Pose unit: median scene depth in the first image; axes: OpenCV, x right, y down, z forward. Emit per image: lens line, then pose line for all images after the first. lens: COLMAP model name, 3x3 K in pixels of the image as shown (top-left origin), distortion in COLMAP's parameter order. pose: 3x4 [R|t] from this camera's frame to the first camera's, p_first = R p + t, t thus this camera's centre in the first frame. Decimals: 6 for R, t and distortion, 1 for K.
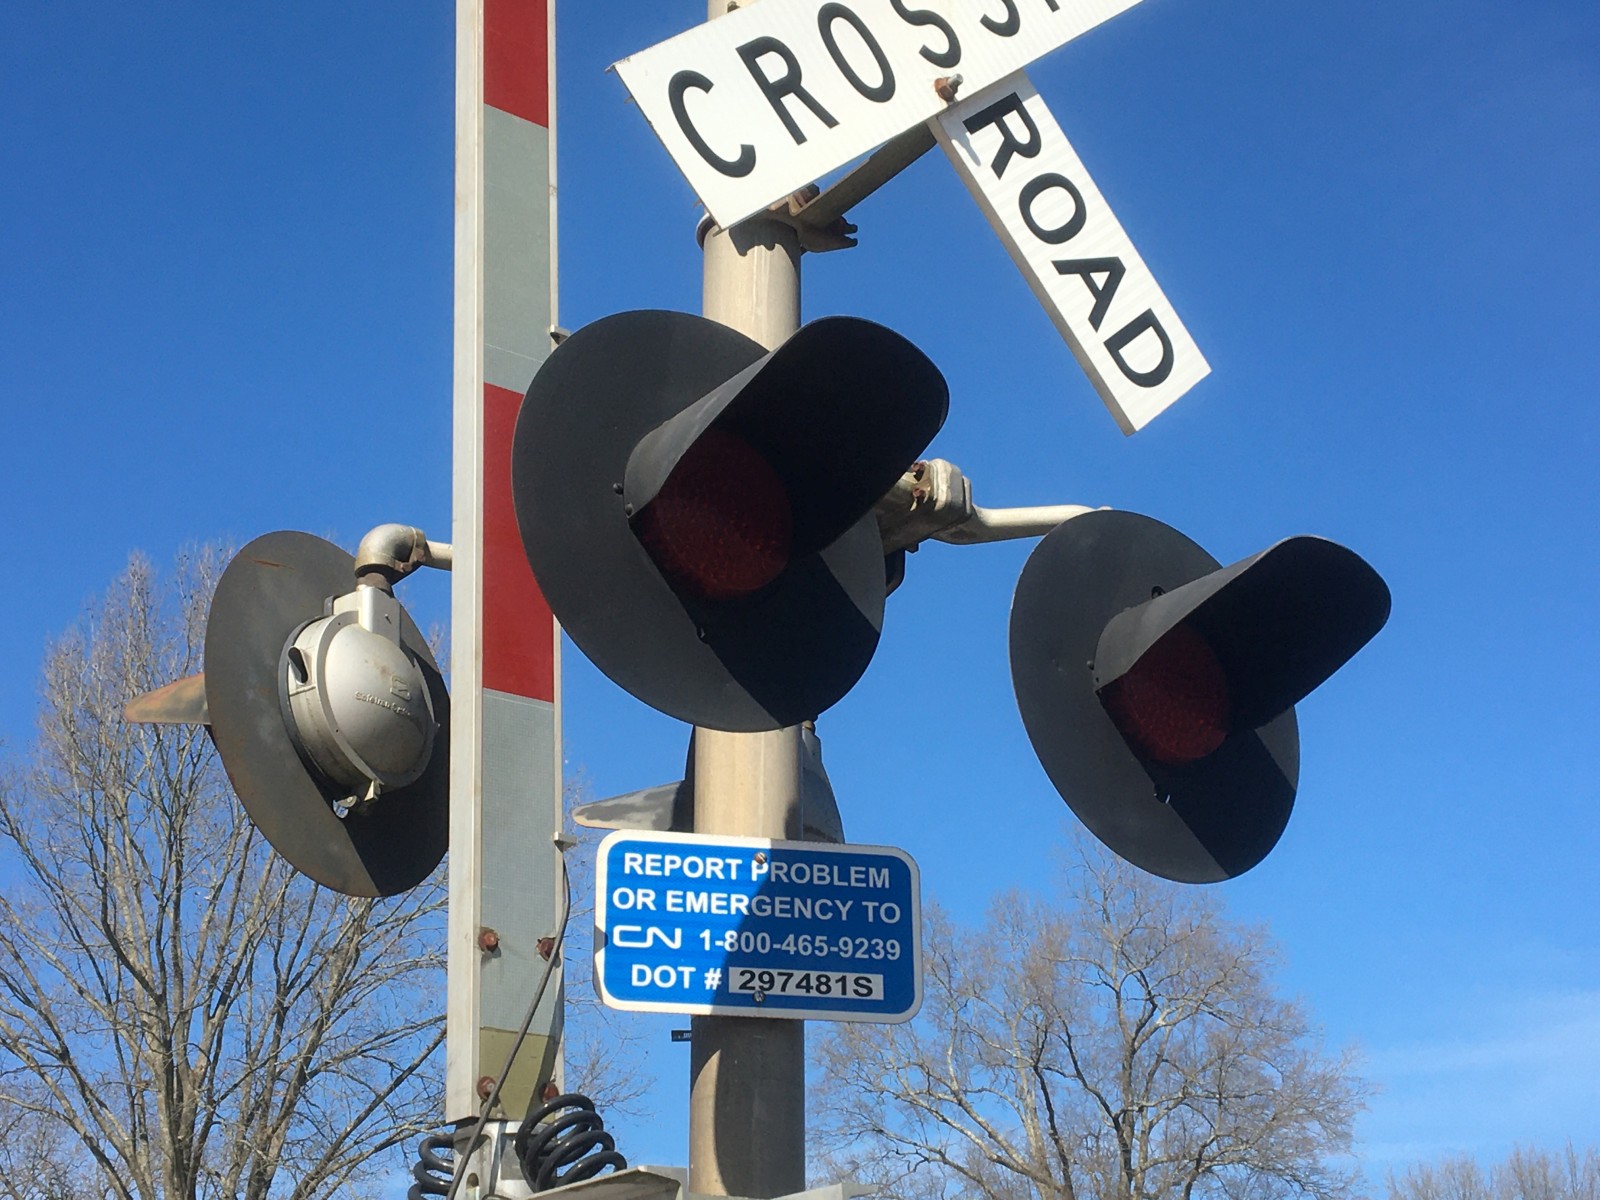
lens RADIAL K [[2423.0, 0, 800.0], [0, 2423.0, 600.0], [0, 0, 1]] dist [0.016040, 0.004679]
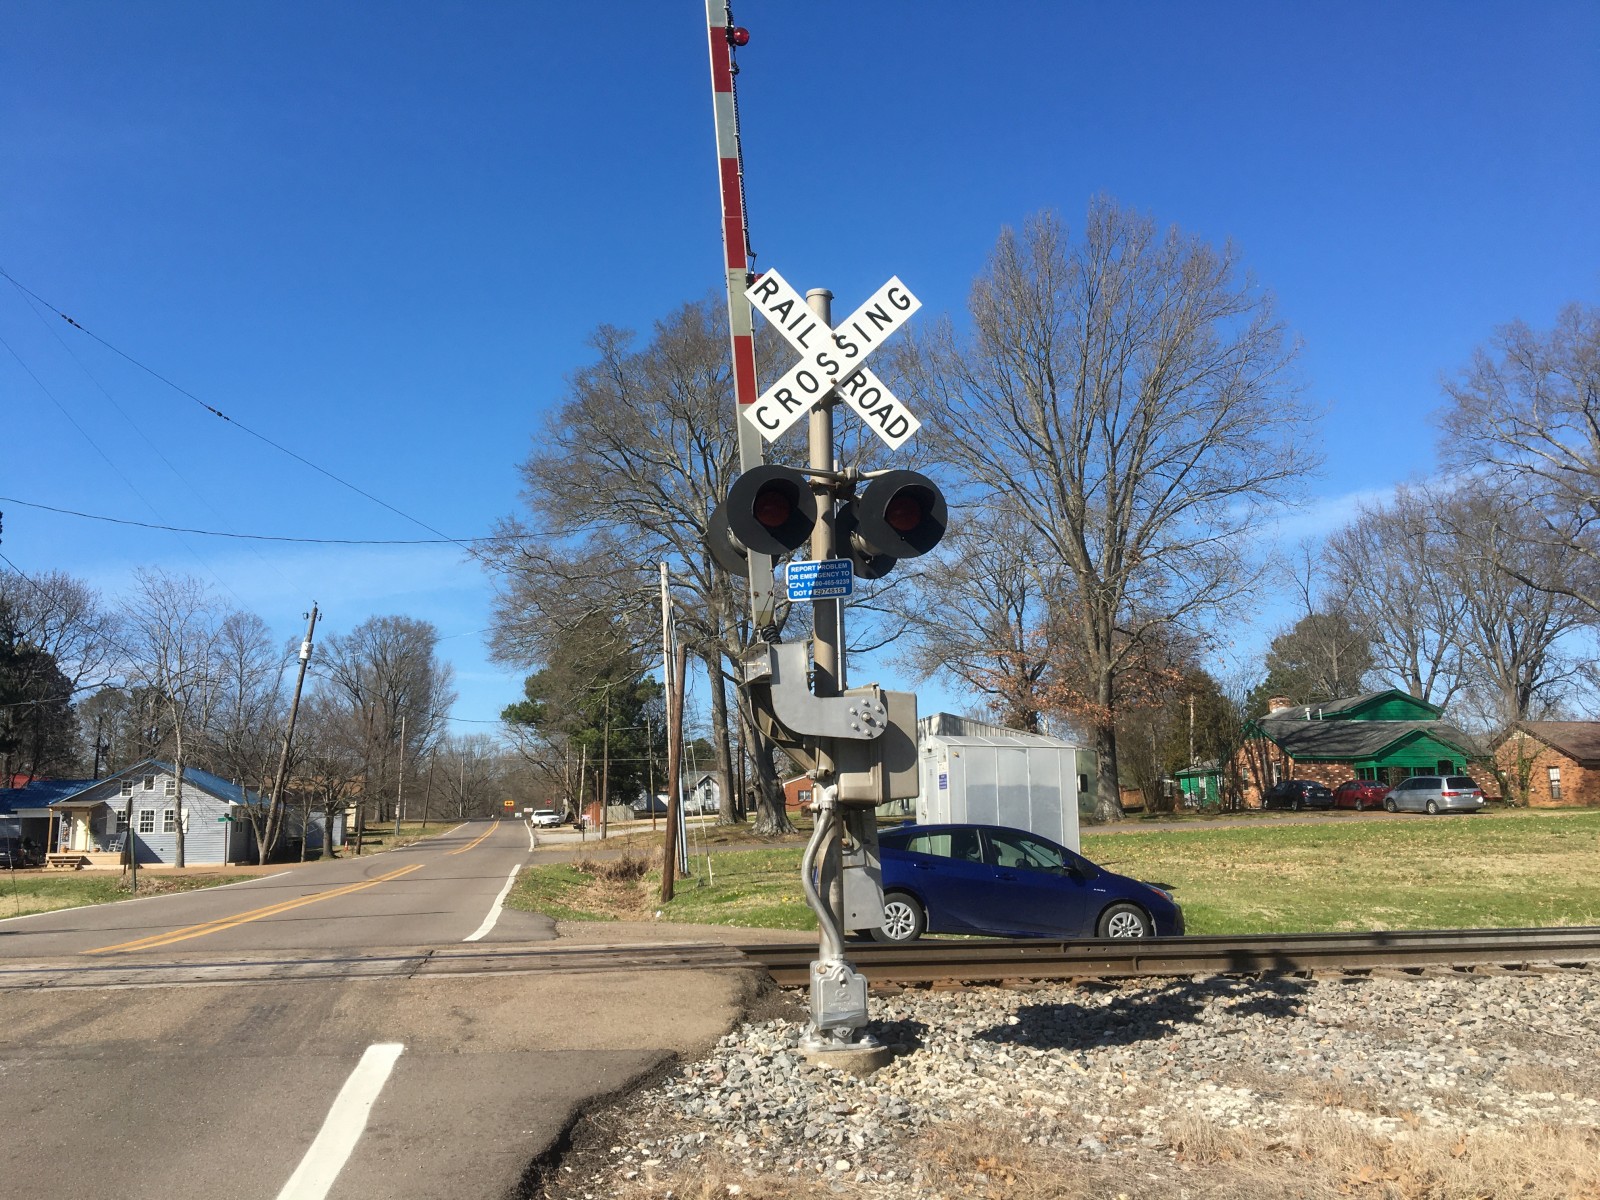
lens RADIAL K [[1357.0, 0, 798.4], [0, 1357.0, 602.7], [0, 0, 1]] dist [0.110403, -0.189496]
pose [[0.873910, -0.087718, -0.478107, 1.192304], [0.223667, 0.945837, 0.235299, -0.448061], [0.431571, -0.312567, 0.846196, -1.247848]]
